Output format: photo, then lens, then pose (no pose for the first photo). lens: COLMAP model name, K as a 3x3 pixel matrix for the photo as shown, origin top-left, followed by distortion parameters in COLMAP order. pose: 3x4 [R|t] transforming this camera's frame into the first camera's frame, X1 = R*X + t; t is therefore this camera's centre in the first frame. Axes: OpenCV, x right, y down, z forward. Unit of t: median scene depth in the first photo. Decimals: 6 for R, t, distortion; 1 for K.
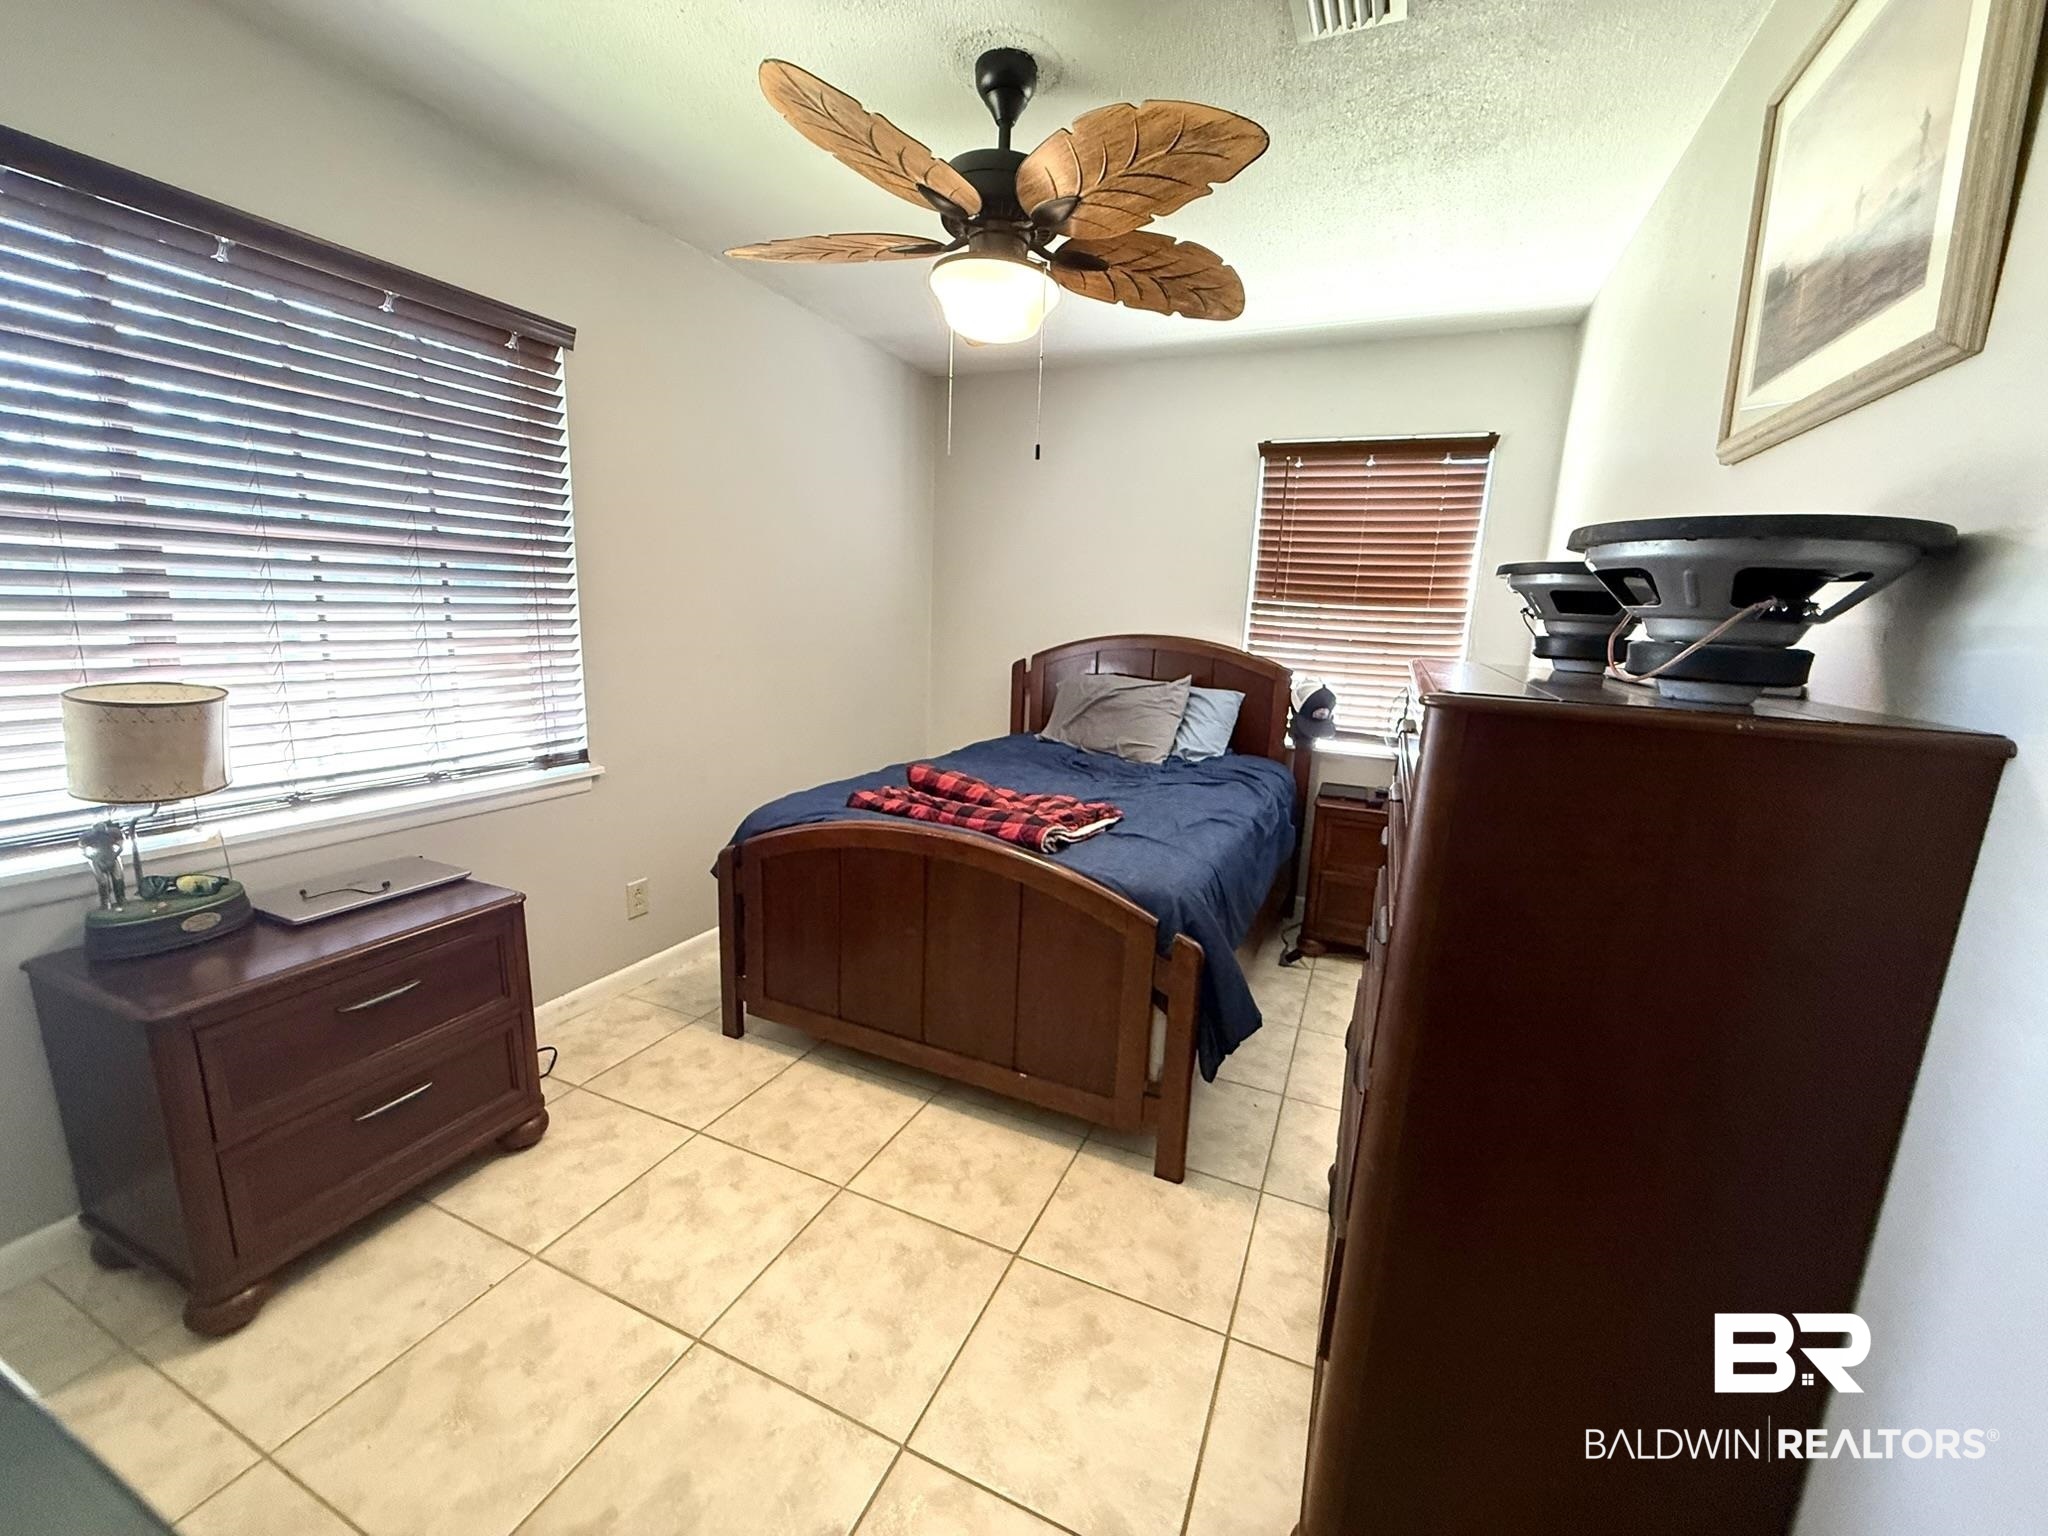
lens RADIAL K [[810.1, 0, 1030.2], [0, 810.1, 771.6], [0, 0, 1]] dist [-0.009594, 0.000832]
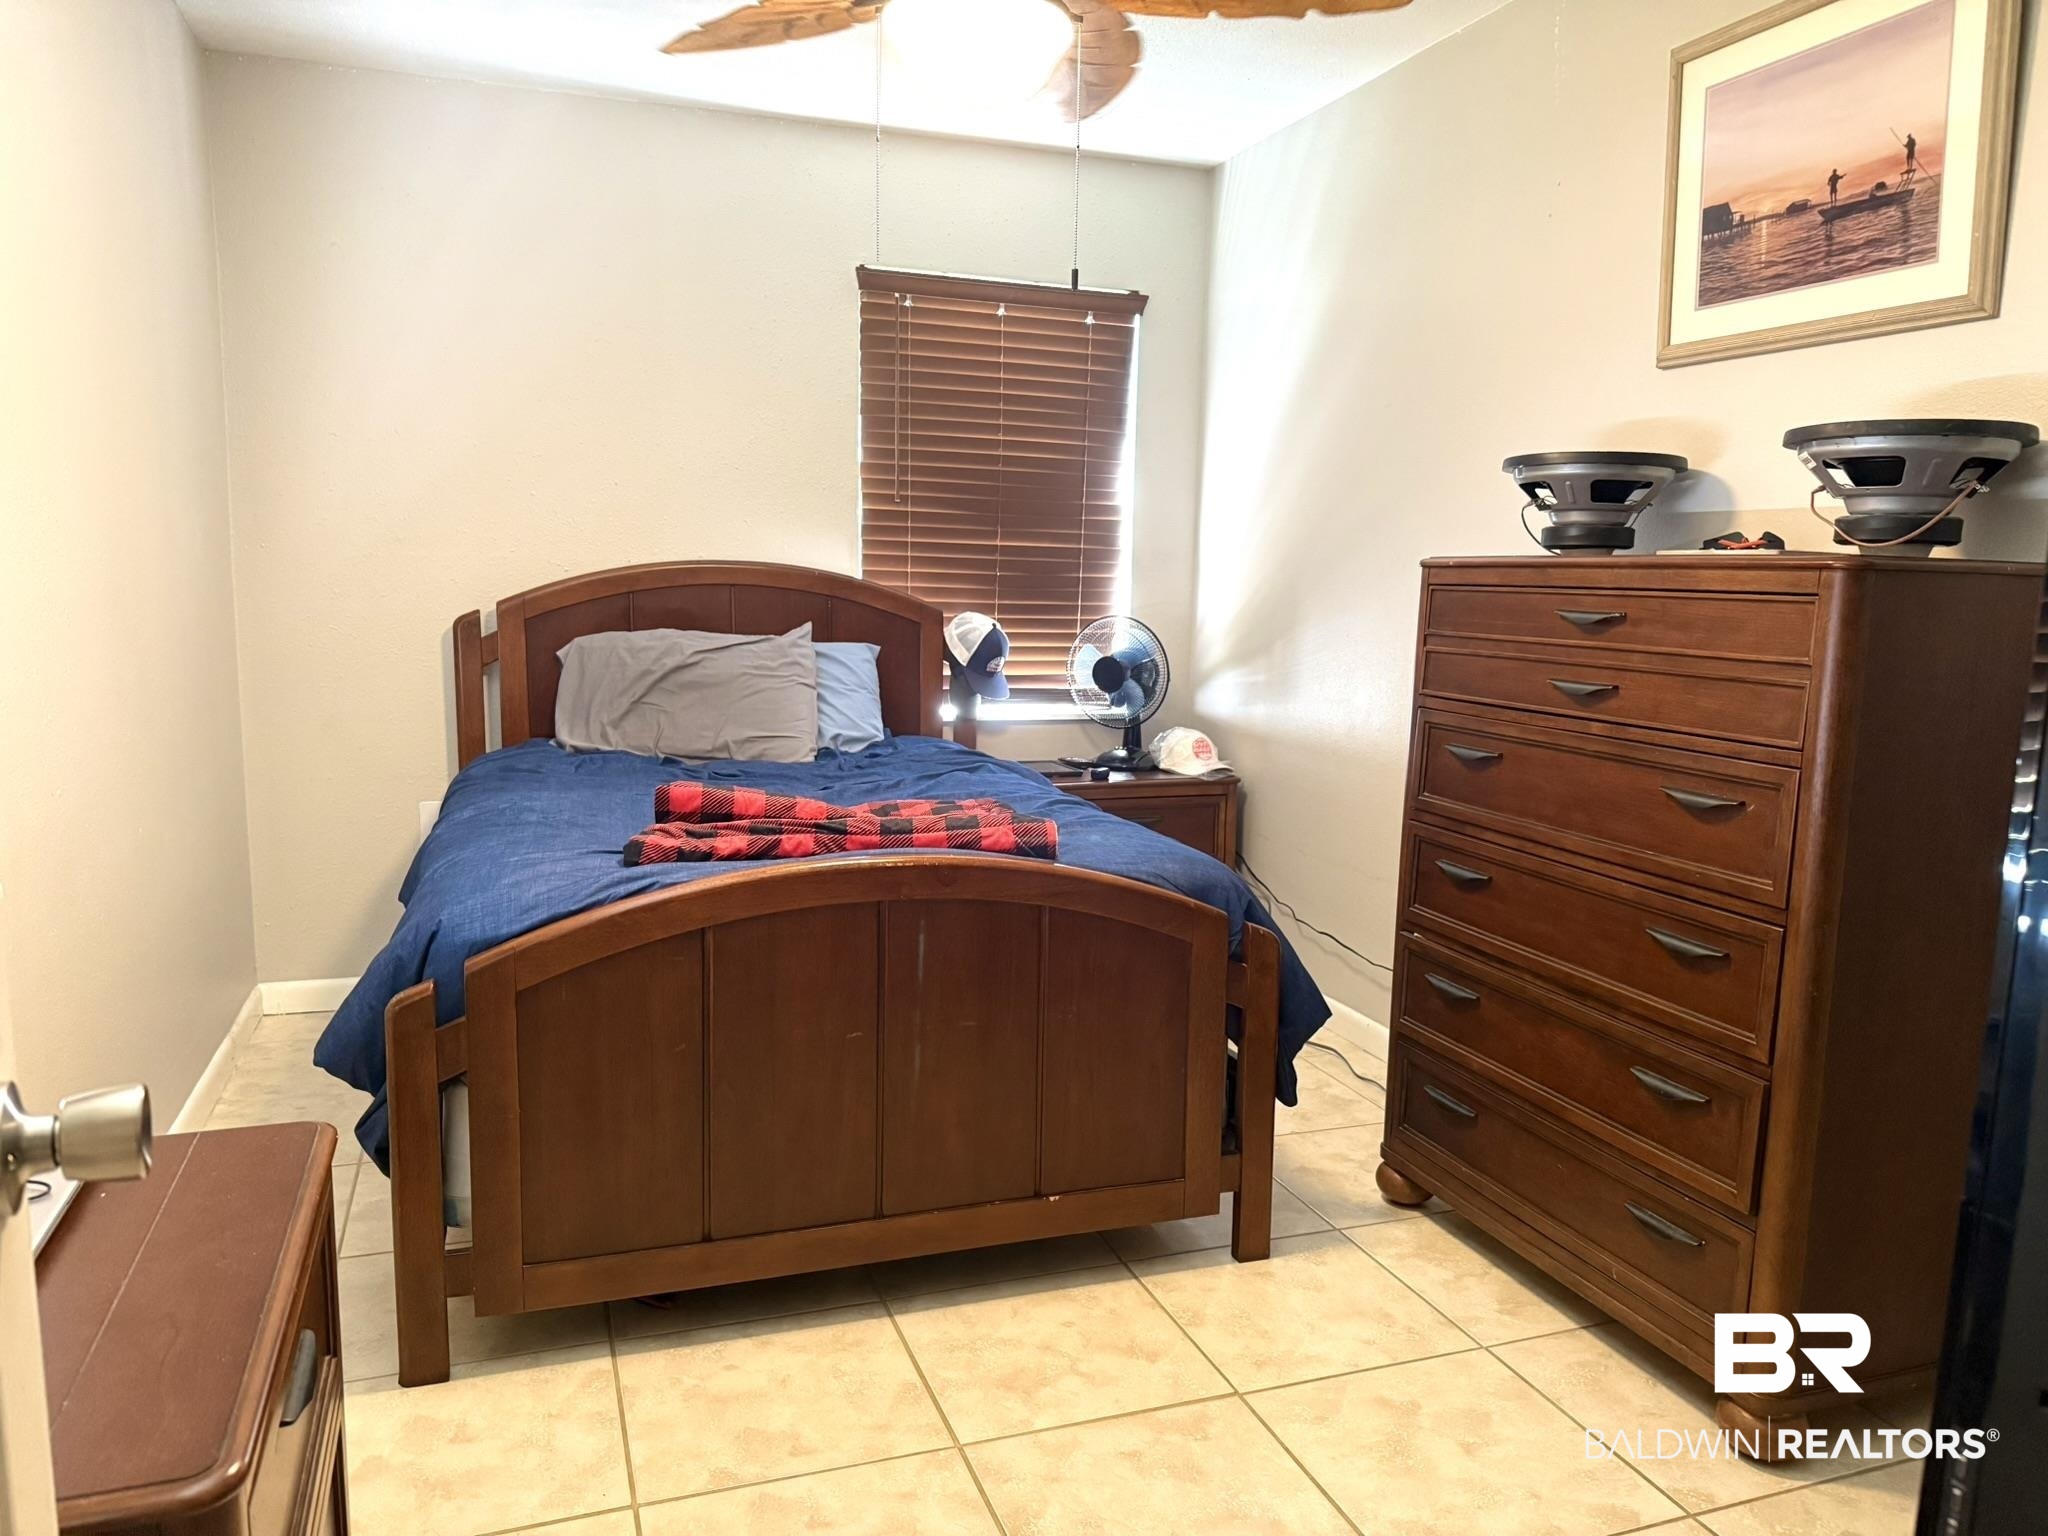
lens RADIAL K [[1455.0, 0, 1025.0], [0, 1455.0, 768.8], [0, 0, 1]] dist [0.042404, -0.038195]
pose [[0.725447, -0.117882, 0.678108, -0.523370], [0.145487, 0.989225, 0.016323, 0.001169], [-0.672726, 0.086815, 0.734781, 0.067260]]
